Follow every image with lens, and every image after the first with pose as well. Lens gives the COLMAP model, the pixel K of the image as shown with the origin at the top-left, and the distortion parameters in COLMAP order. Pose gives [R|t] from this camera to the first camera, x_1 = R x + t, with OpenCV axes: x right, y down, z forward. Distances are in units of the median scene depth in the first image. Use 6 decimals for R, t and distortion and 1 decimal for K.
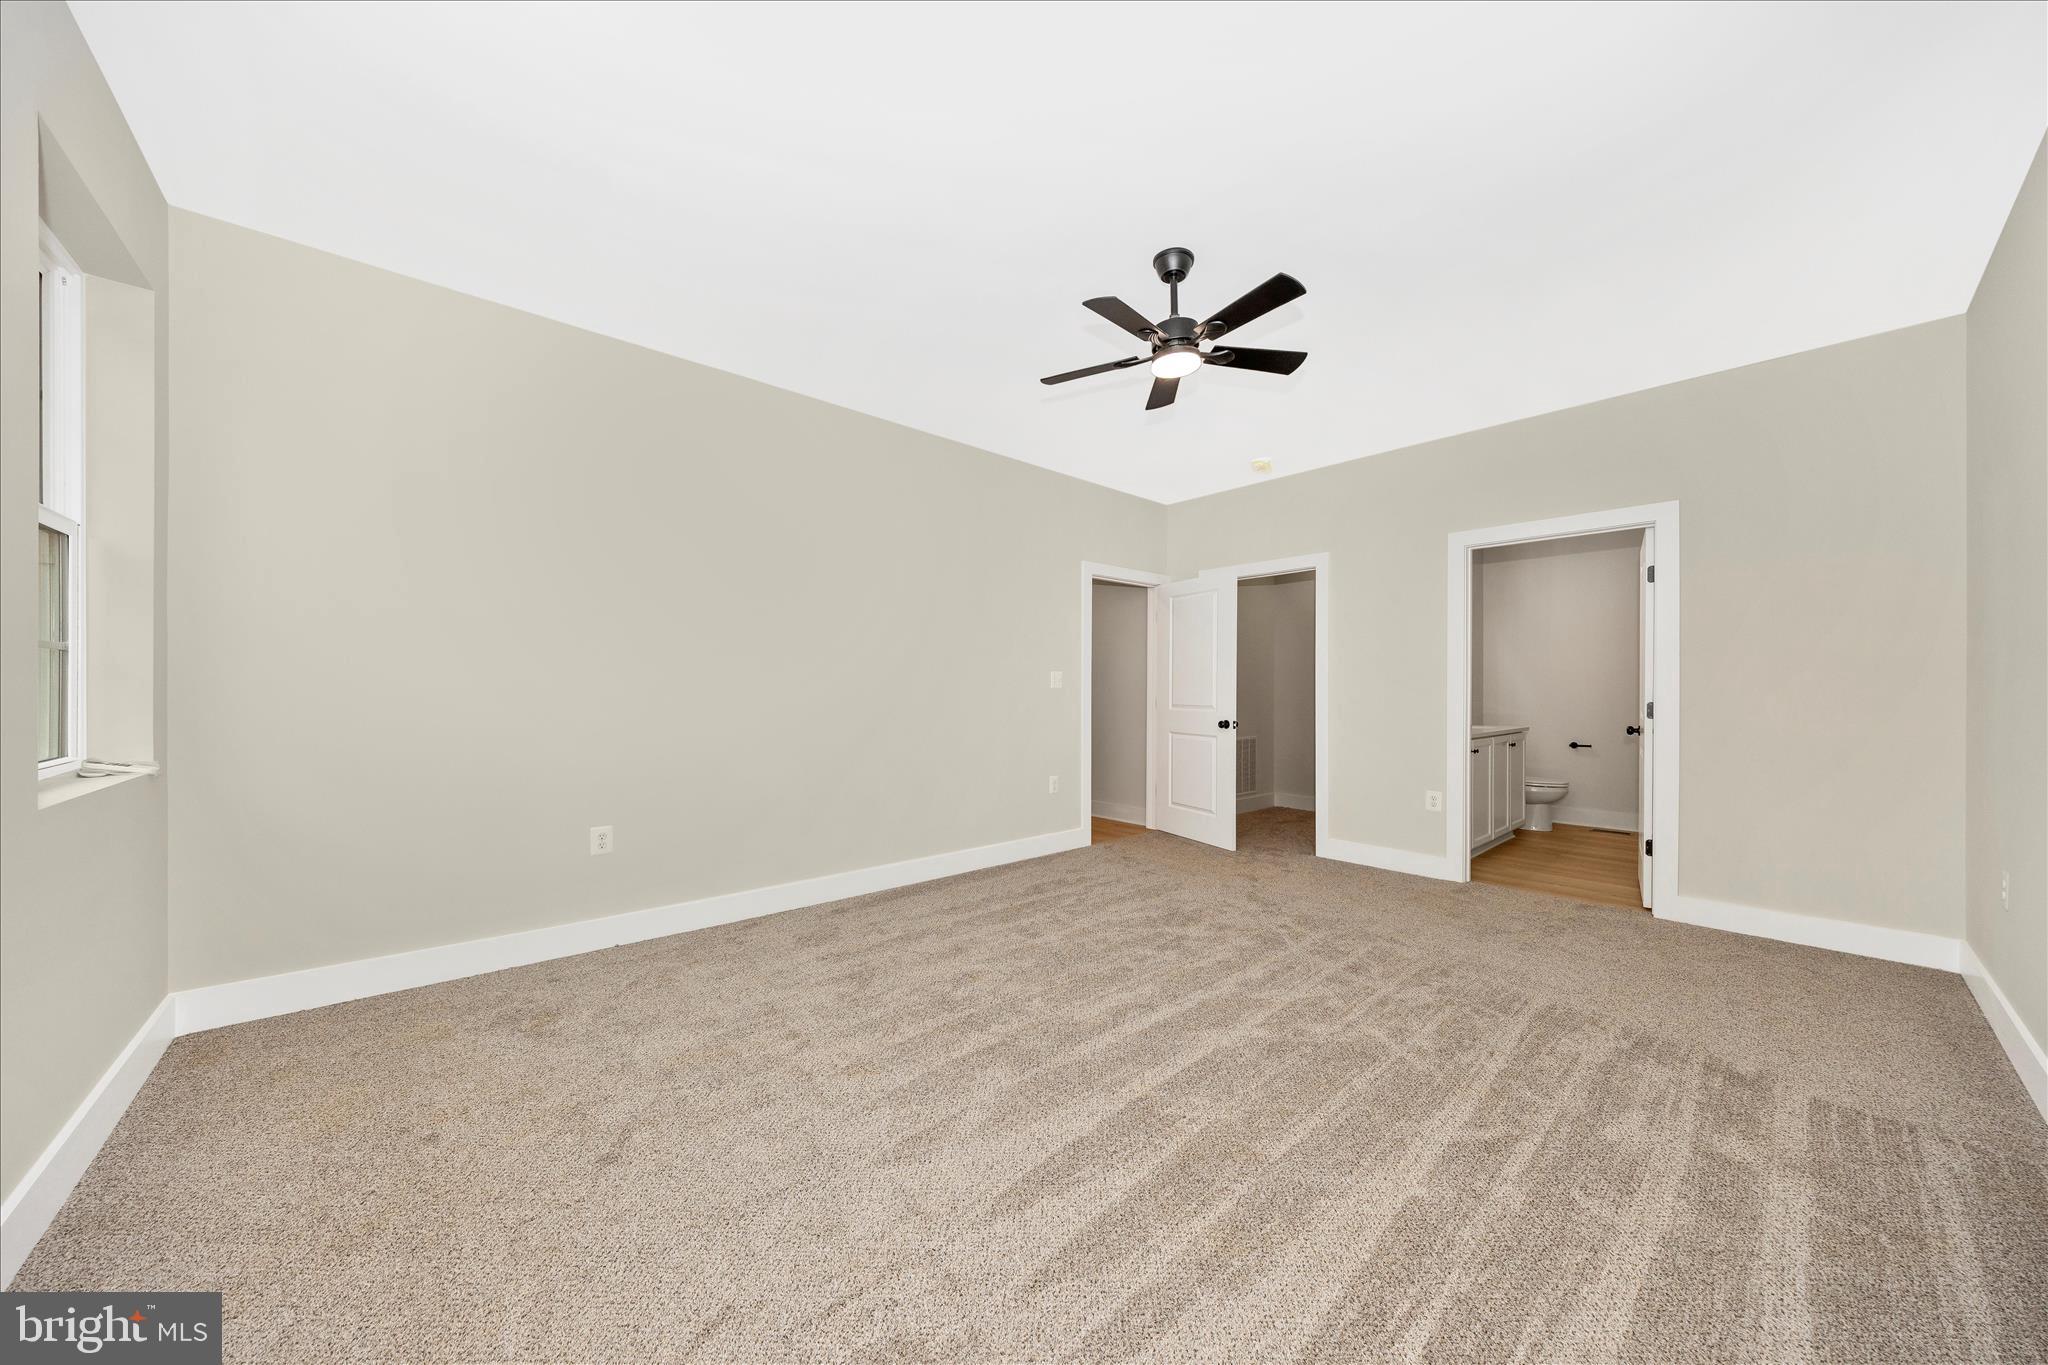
lens RADIAL K [[701.4, 0, 1024.0], [0, 701.4, 682.5], [0, 0, 1]] dist [-0.000271, -0.000023]
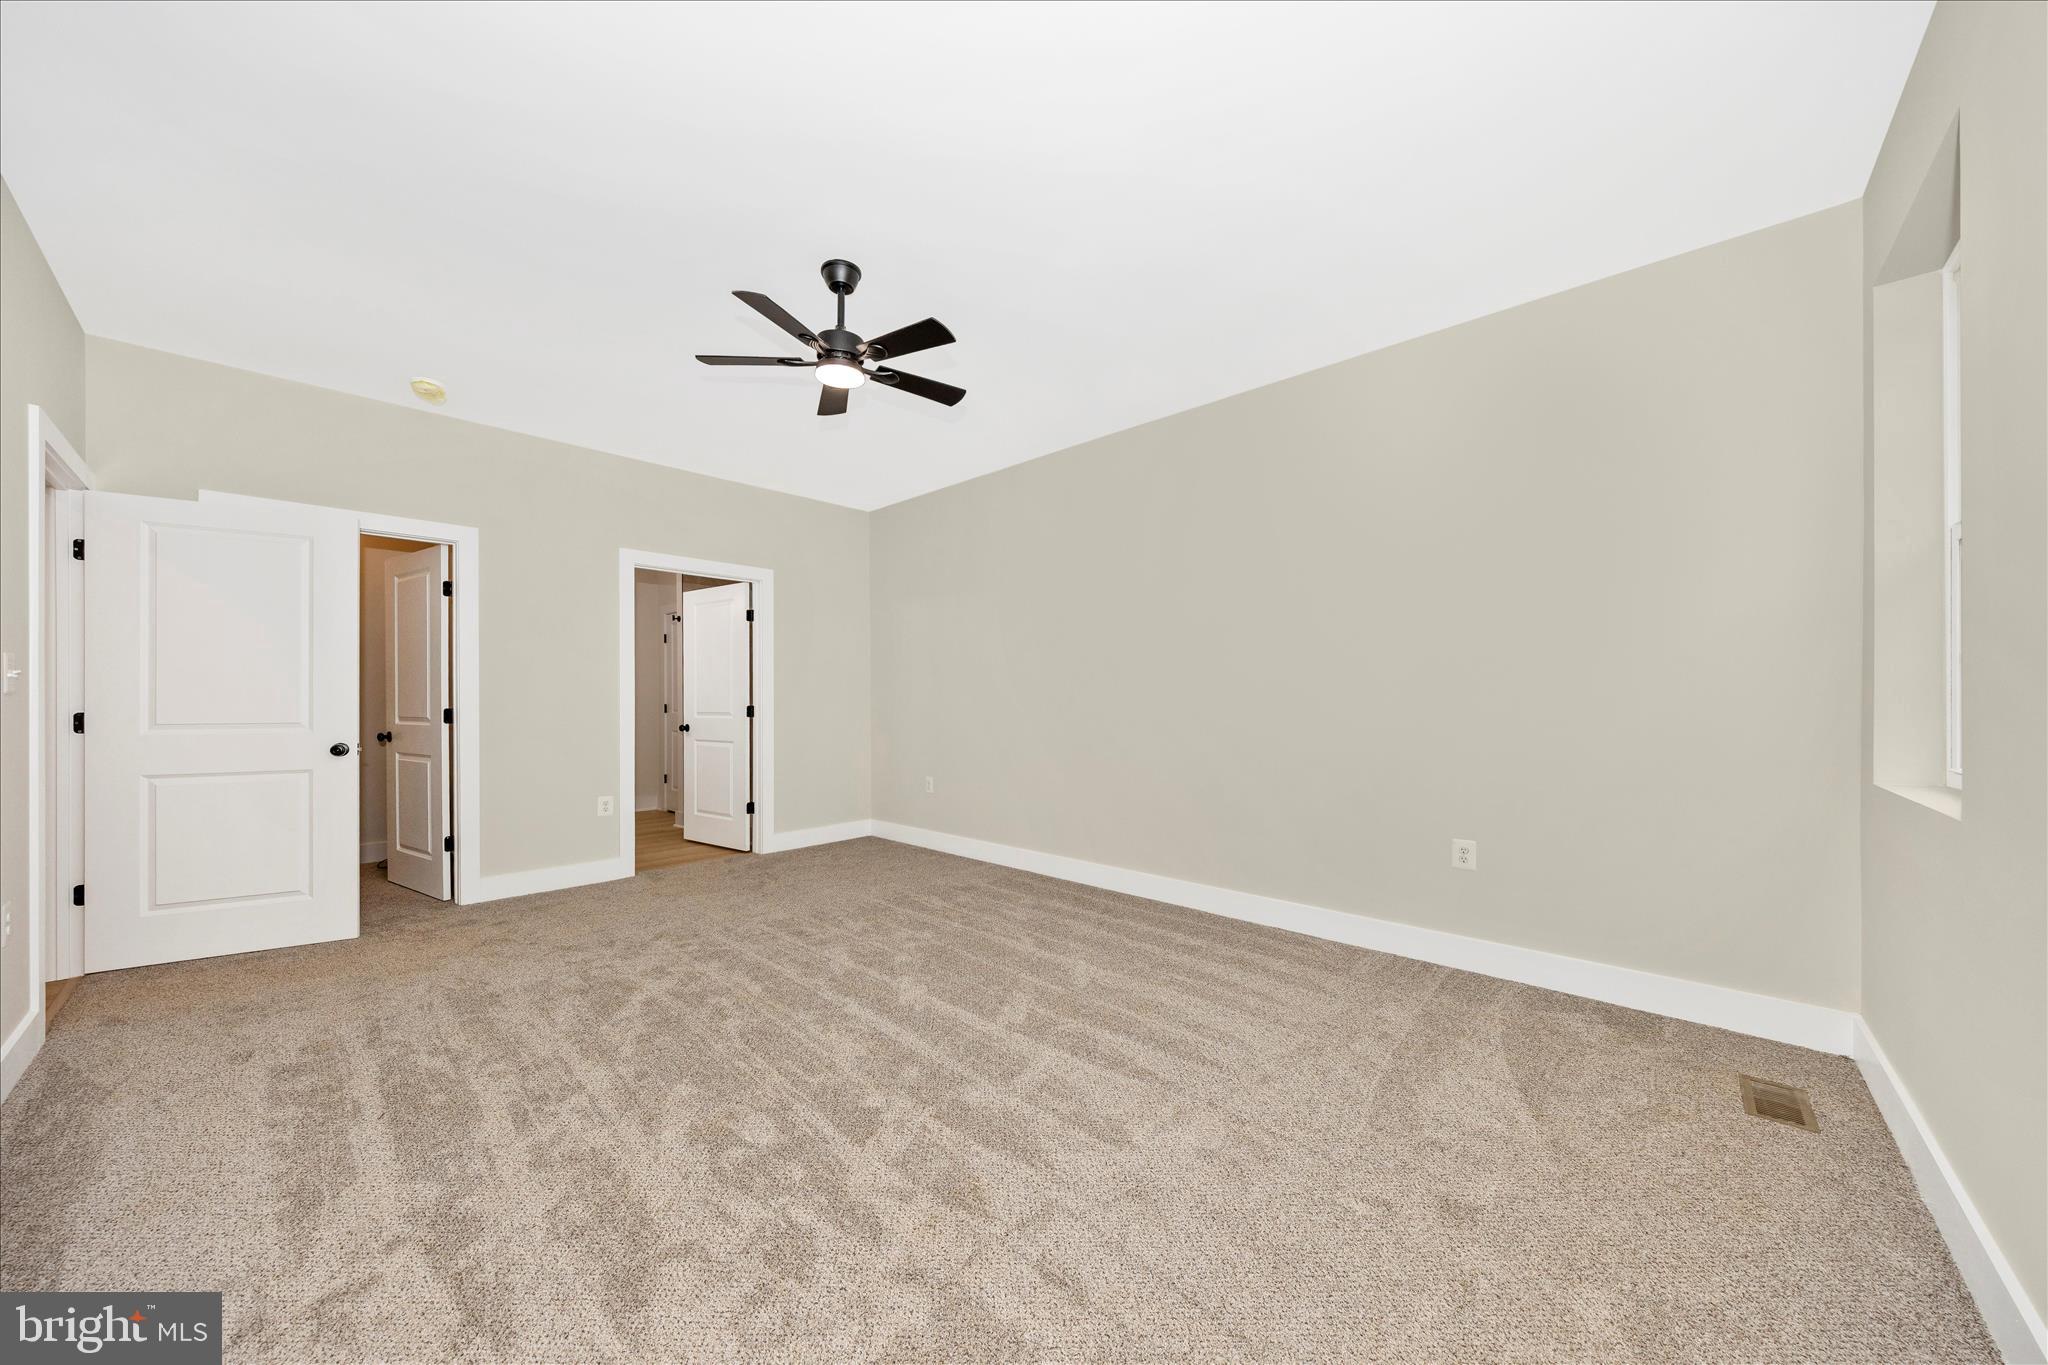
lens RADIAL K [[698.9, 0, 1018.2], [0, 698.9, 699.8], [0, 0, 1]] dist [-0.002136, -0.000230]
pose [[-0.089706, -0.005753, 0.995952, -0.646035], [-0.012464, 0.999911, 0.004654, 0.002663], [-0.995890, -0.011996, -0.089769, 0.662258]]
